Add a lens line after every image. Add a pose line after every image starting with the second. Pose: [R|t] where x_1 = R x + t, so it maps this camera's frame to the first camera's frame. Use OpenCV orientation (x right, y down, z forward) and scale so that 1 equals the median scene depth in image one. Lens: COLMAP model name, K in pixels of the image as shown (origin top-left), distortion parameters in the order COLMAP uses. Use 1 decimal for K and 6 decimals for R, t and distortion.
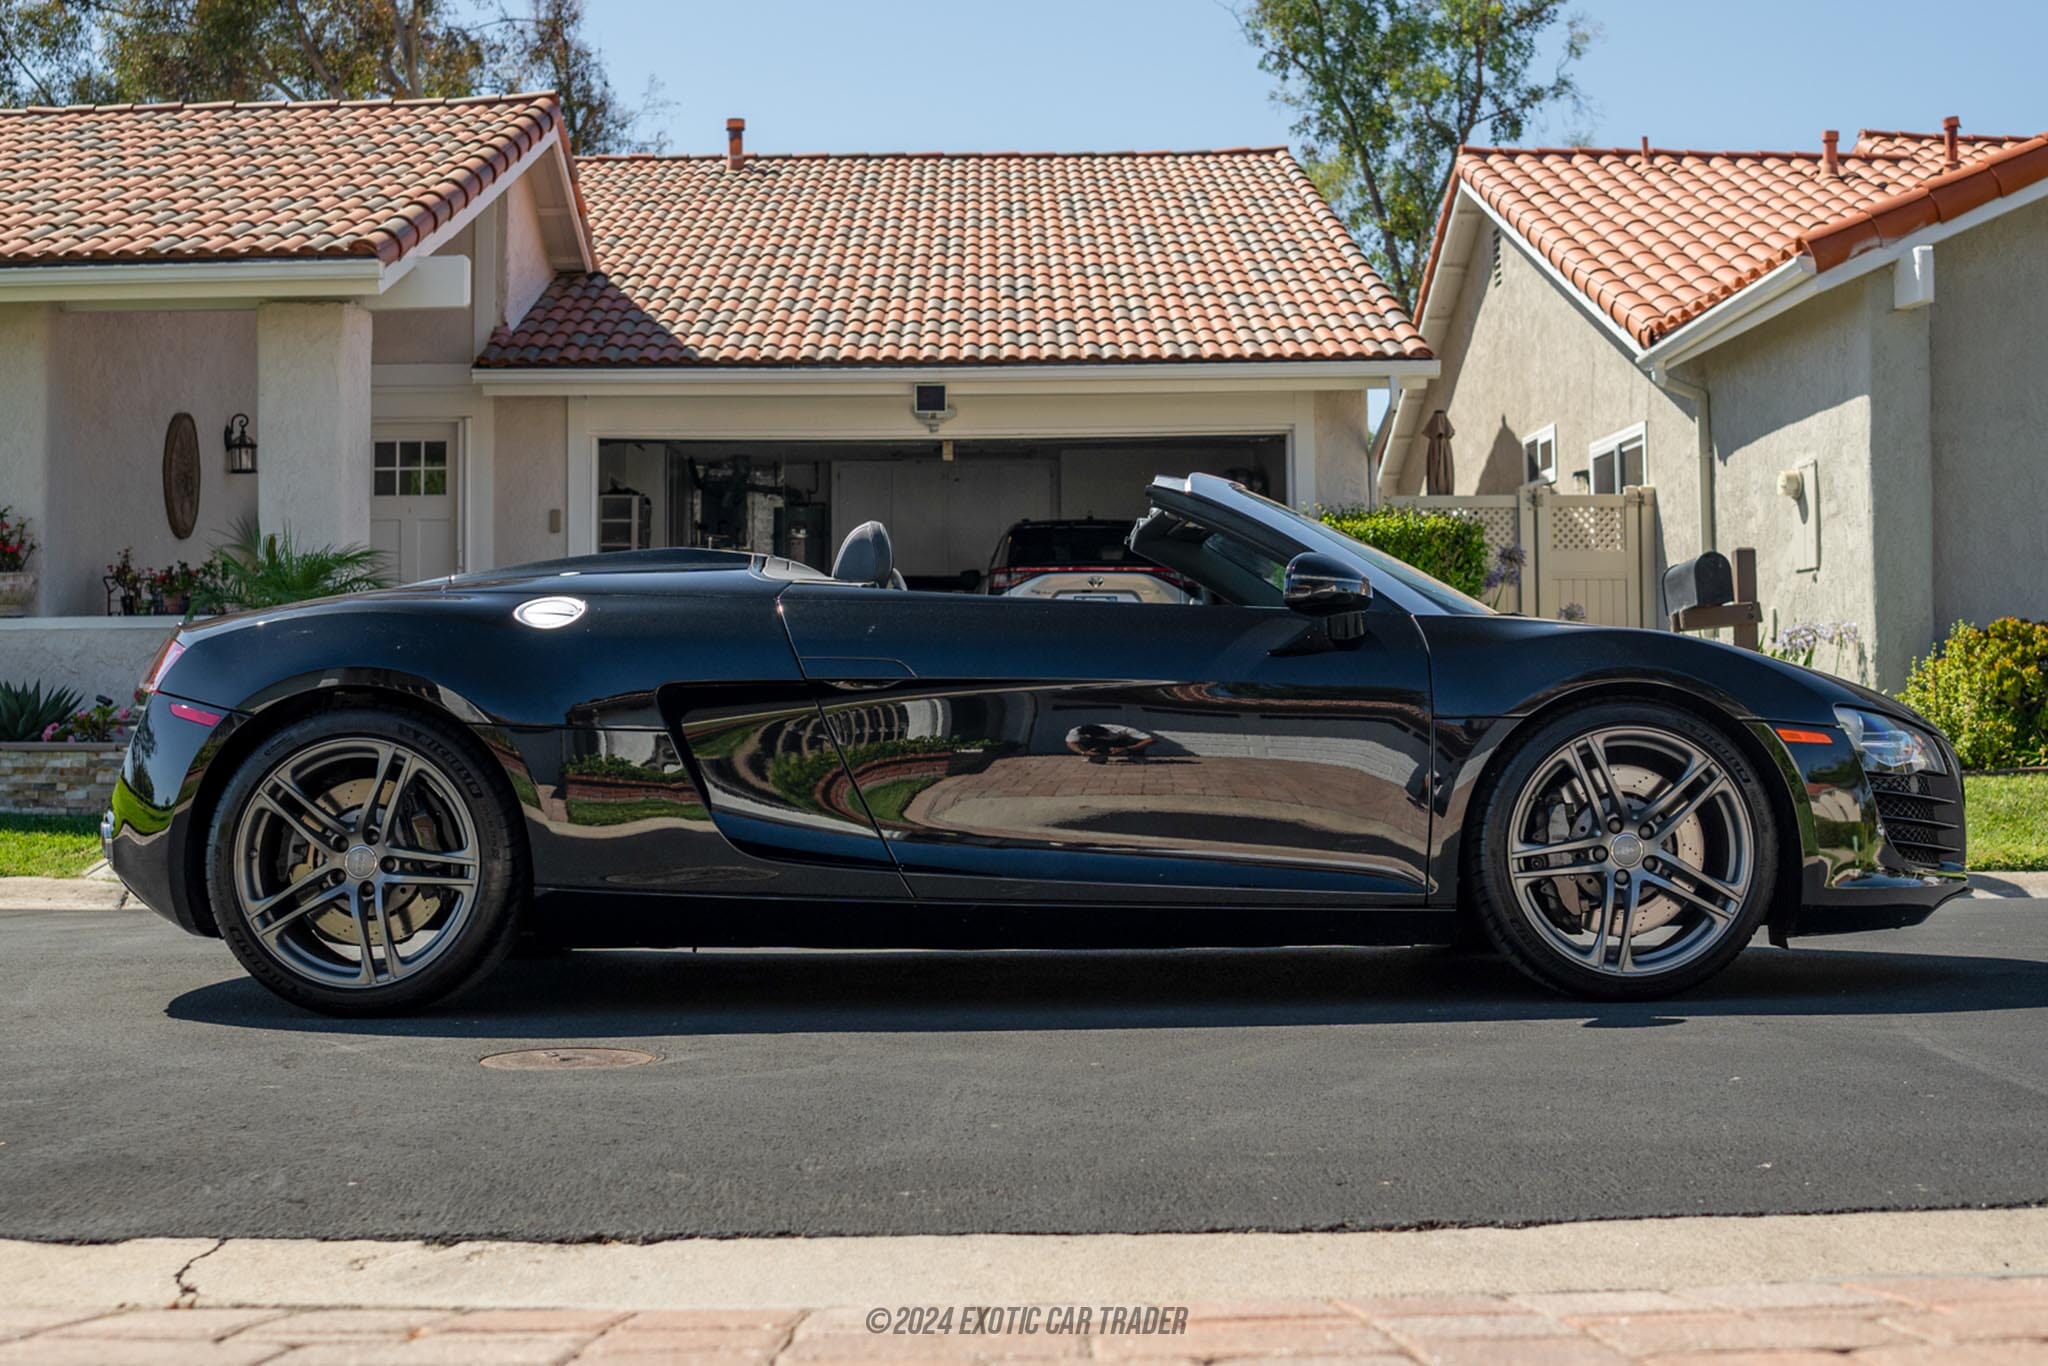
lens RADIAL K [[2314.9, 0, 1024.0], [0, 2314.9, 683.0], [0, 0, 1]] dist [-0.190774, 0.271104]
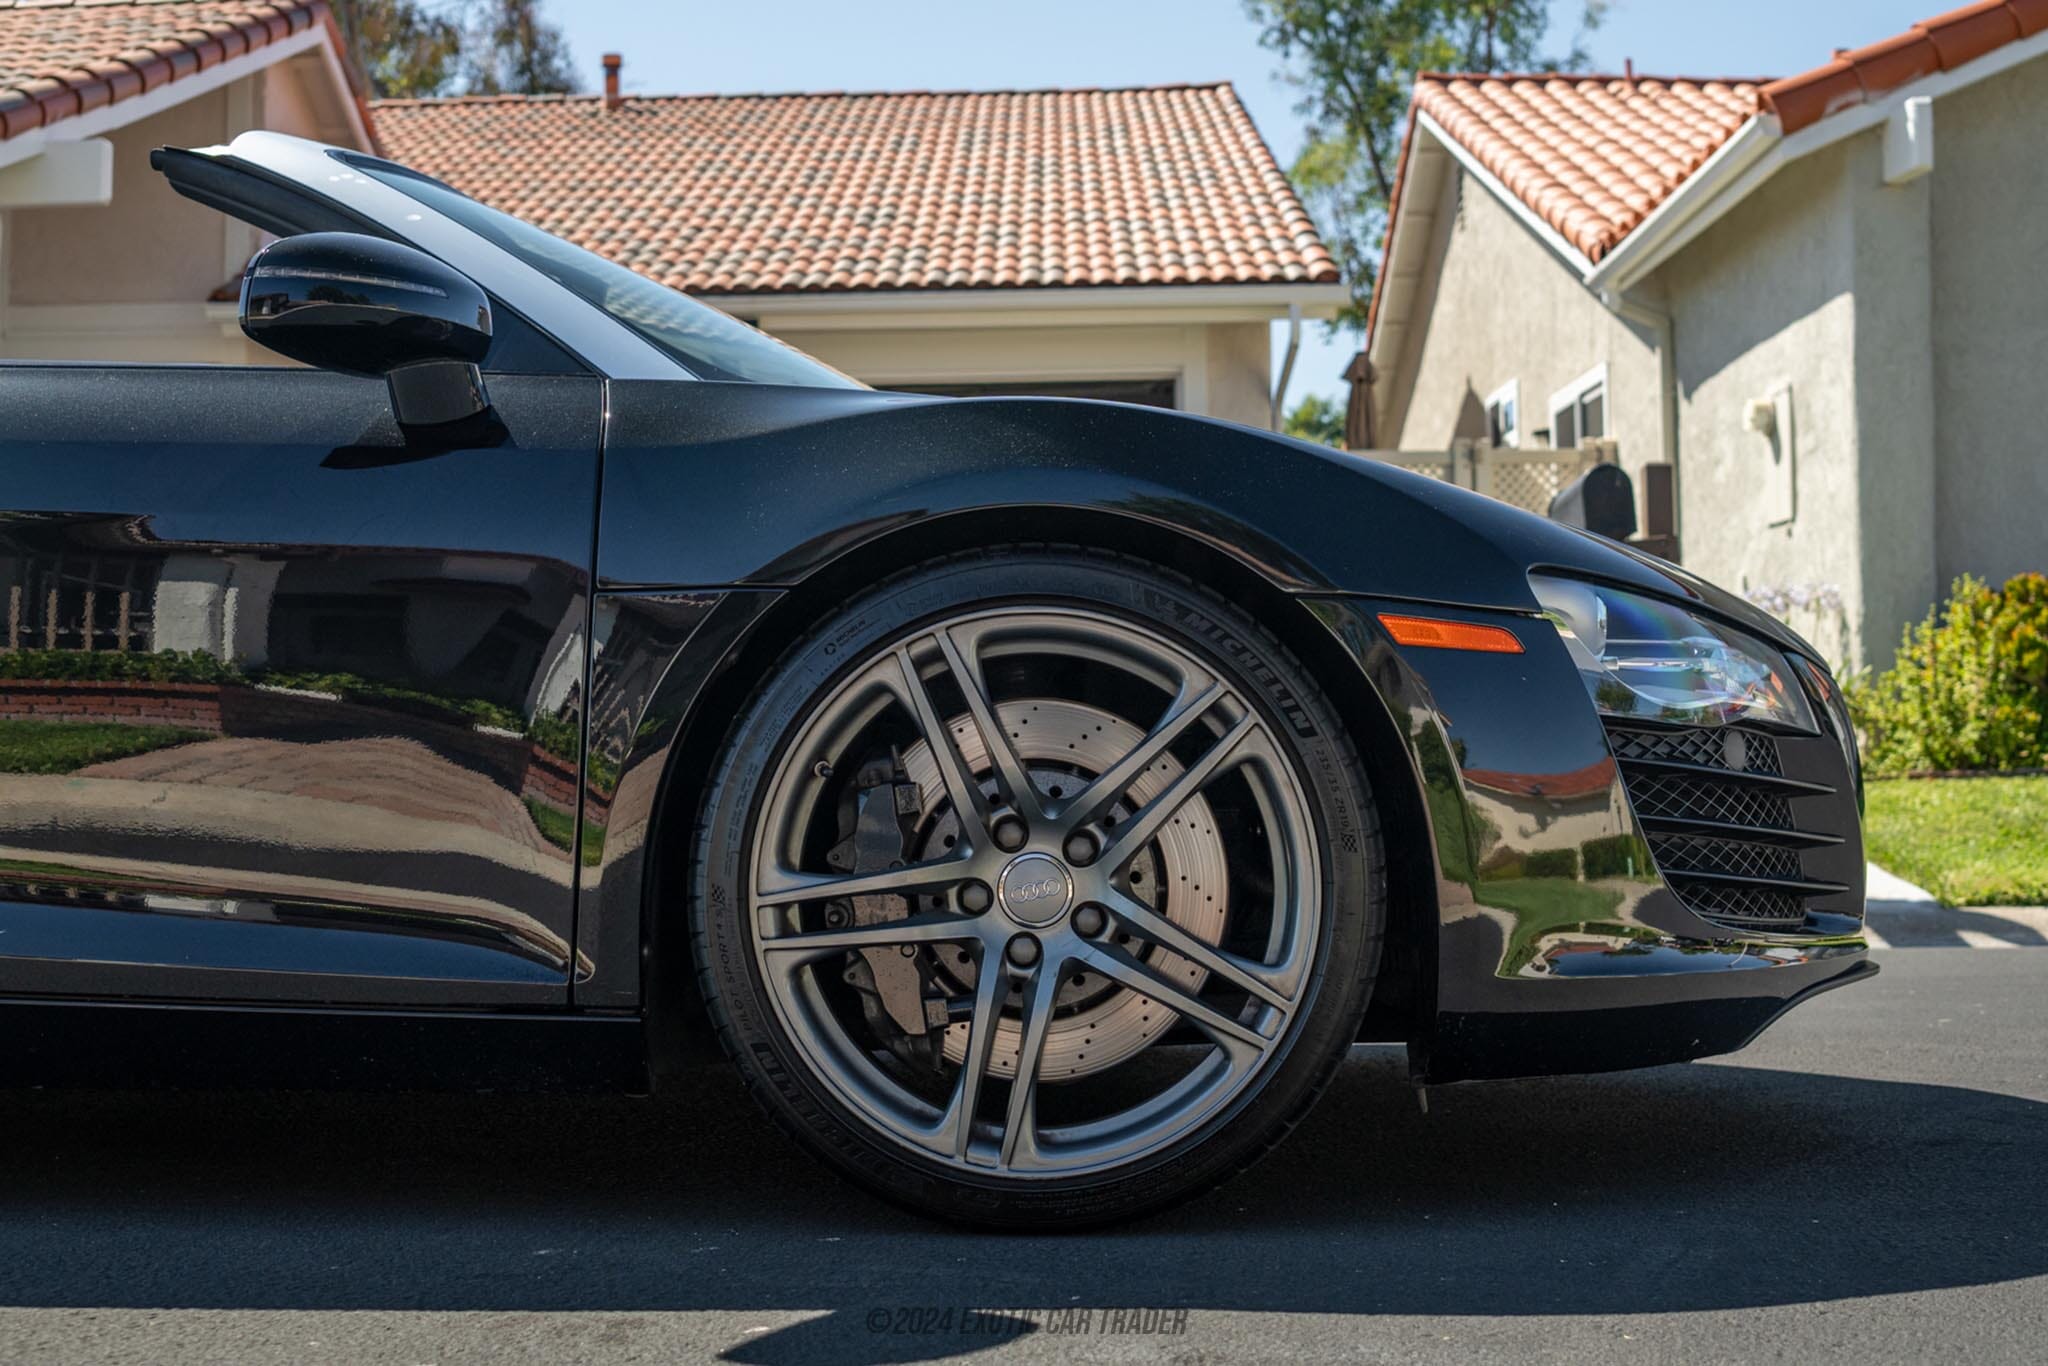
lens RADIAL K [[2314.9, 0, 1024.0], [0, 2314.9, 683.0], [0, 0, 1]] dist [-0.190774, 0.271104]
pose [[0.999753, -0.000297, -0.022217, 0.089682], [0.000107, 0.999964, -0.008527, 0.012214], [0.022218, 0.008522, 0.999717, 0.182361]]
